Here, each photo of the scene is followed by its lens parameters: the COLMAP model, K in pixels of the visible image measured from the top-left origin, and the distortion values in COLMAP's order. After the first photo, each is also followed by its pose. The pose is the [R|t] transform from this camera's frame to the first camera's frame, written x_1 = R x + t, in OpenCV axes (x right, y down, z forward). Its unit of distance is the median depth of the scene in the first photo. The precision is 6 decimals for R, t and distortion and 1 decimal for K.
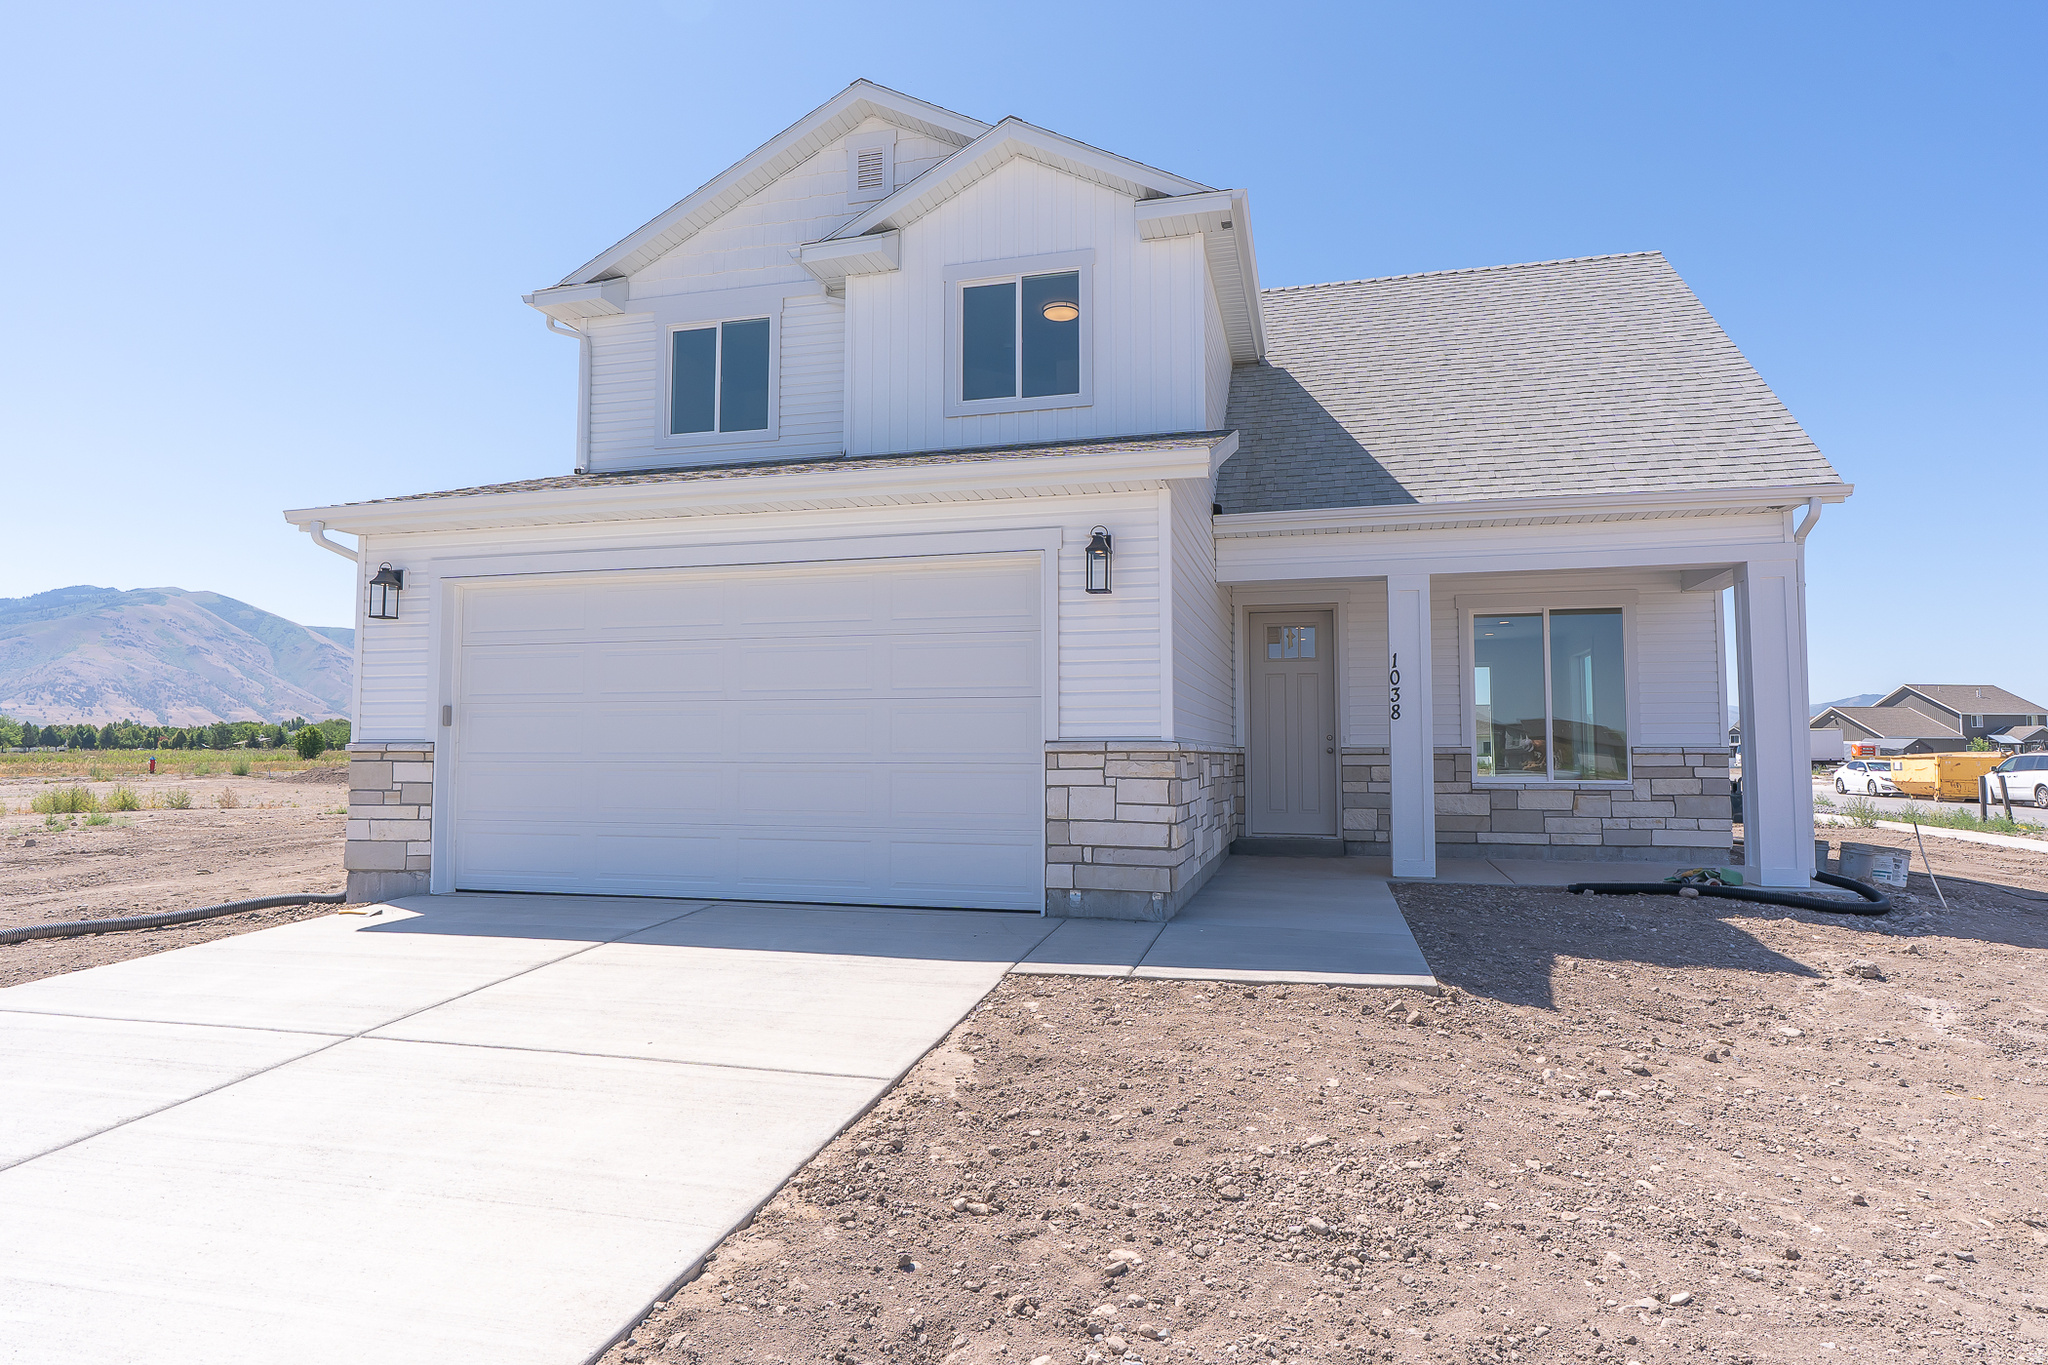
lens RADIAL K [[1141.7, 0, 1021.7], [0, 1141.7, 691.4], [0, 0, 1]] dist [0.000704, 0.001903]
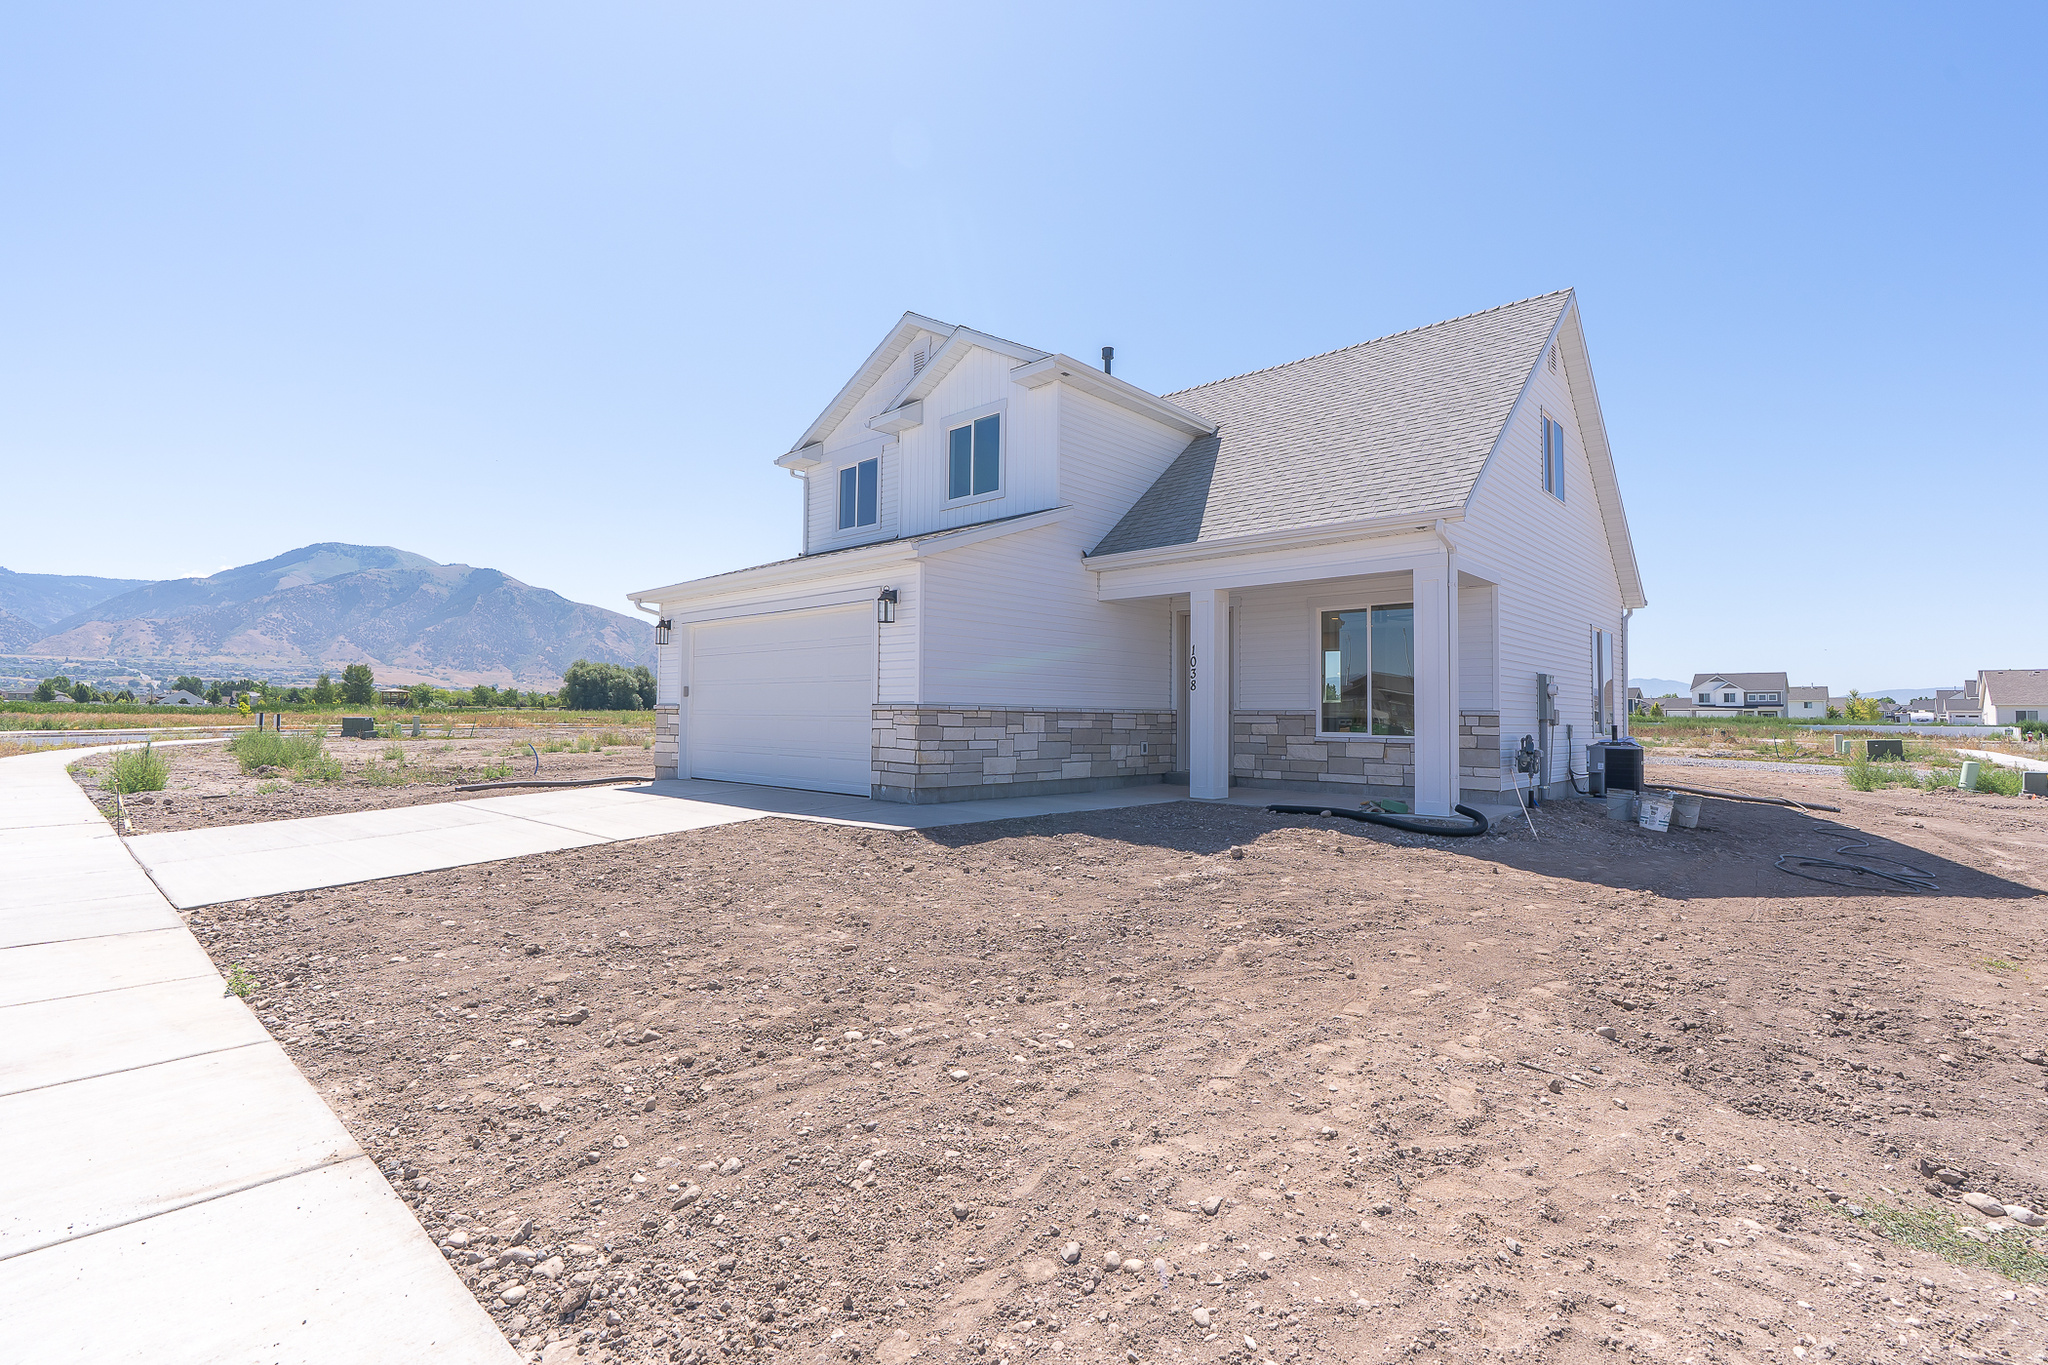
lens RADIAL K [[934.2, 0, 1026.3], [0, 934.2, 686.6], [0, 0, 1]] dist [-0.009837, 0.002183]
pose [[0.883996, -0.007729, -0.467431, 0.680607], [0.017287, 0.999720, 0.016163, -0.003287], [0.467175, -0.022369, 0.883882, -0.151457]]
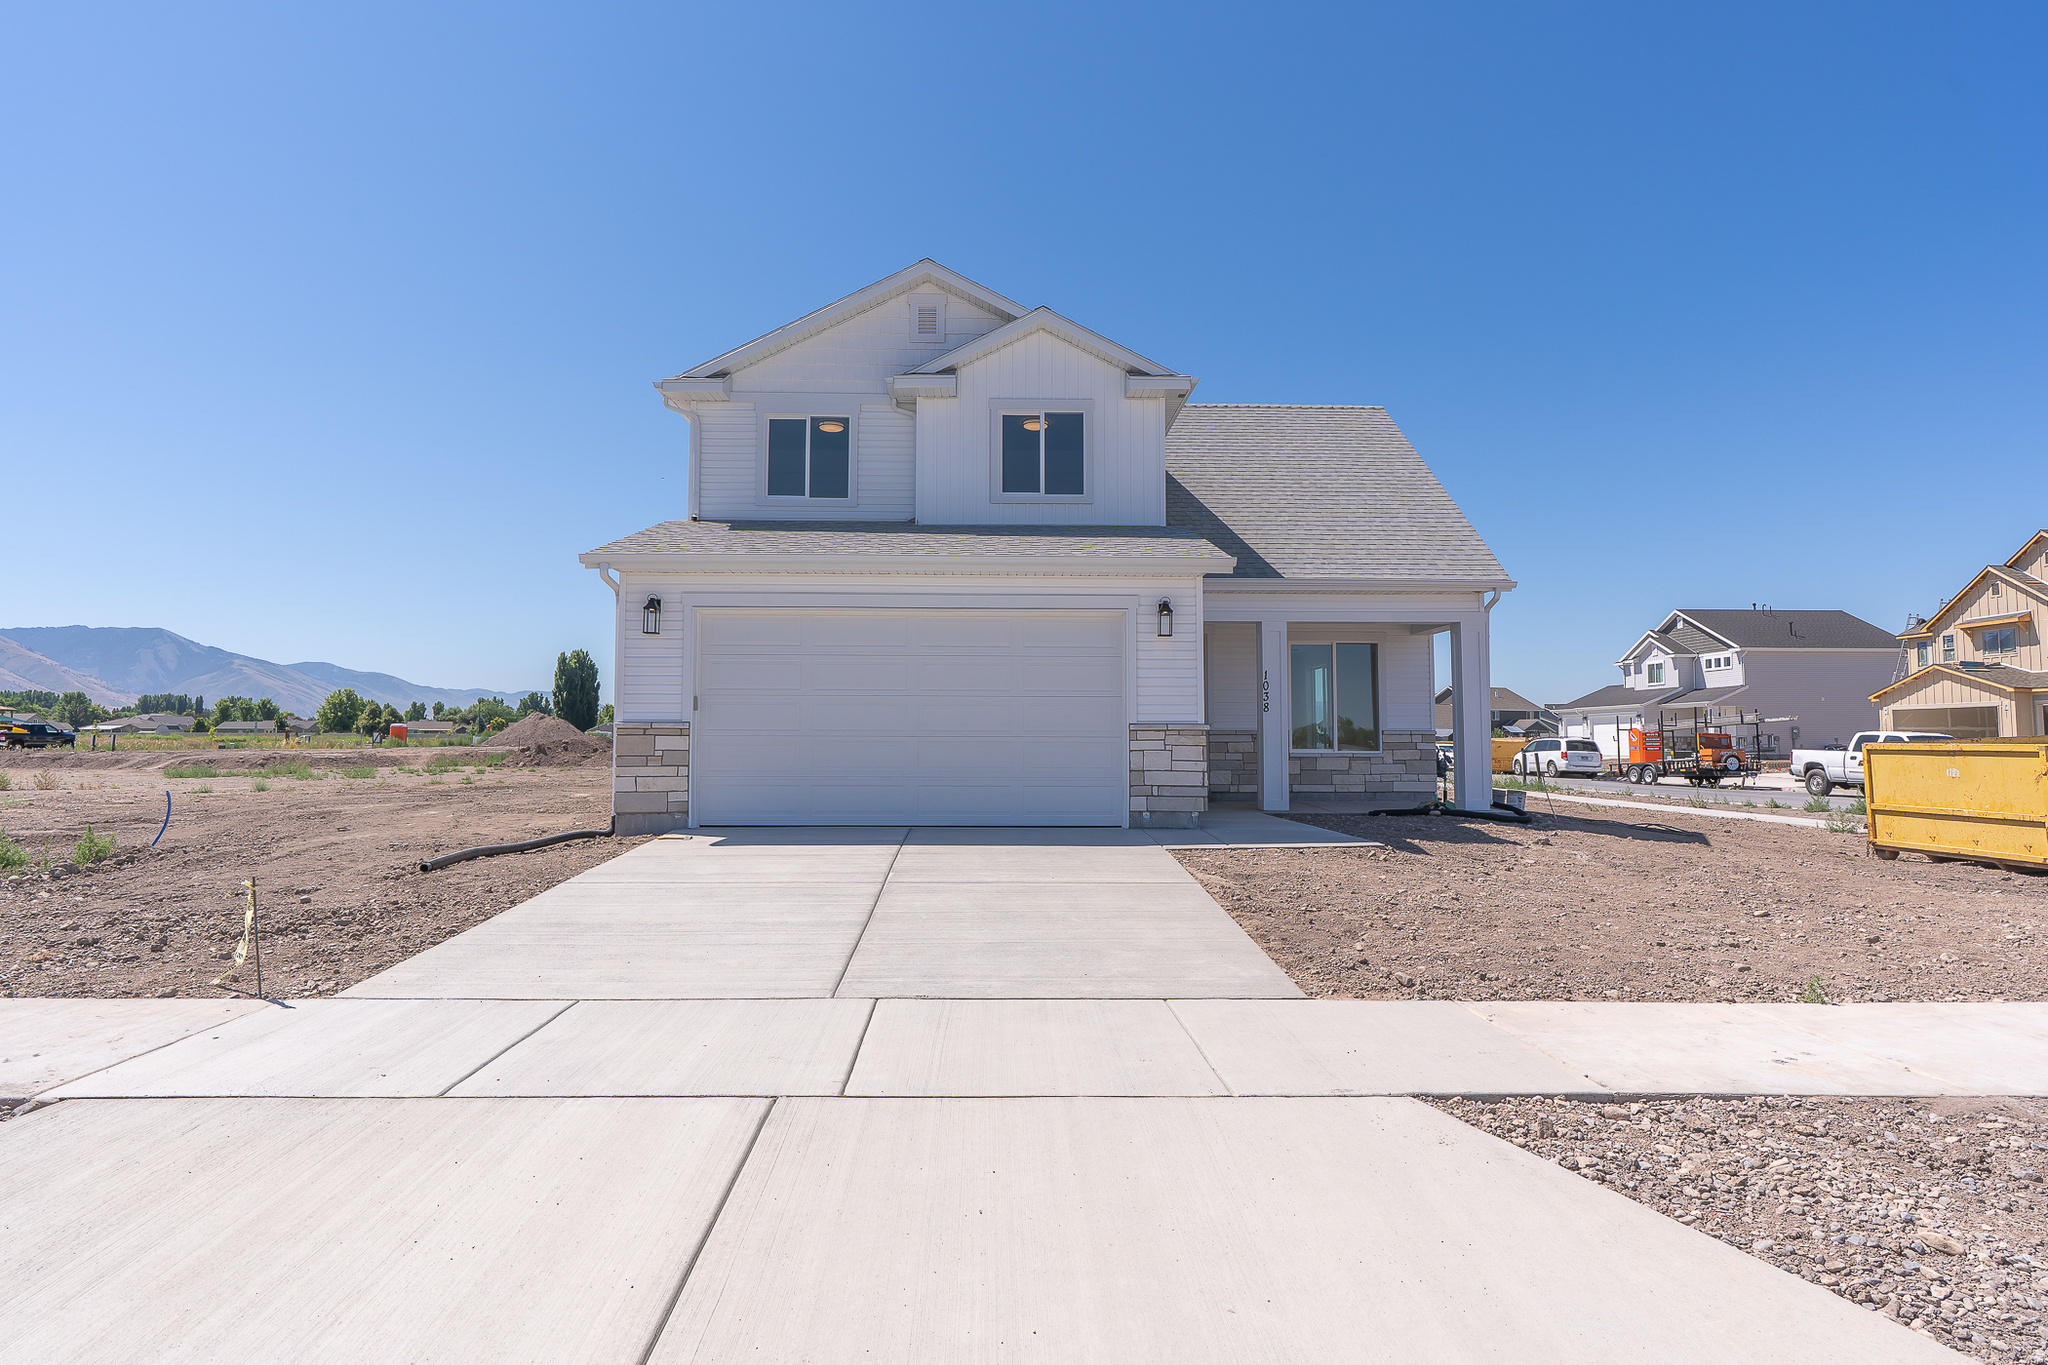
lens RADIAL K [[1085.0, 0, 1010.7], [0, 1085.0, 684.5], [0, 0, 1]] dist [0.002206, -0.000212]
pose [[0.960340, 0.016452, 0.278346, -0.427060], [-0.017475, 0.999847, 0.001193, -0.009060], [-0.278283, -0.006009, 0.960480, -0.347128]]
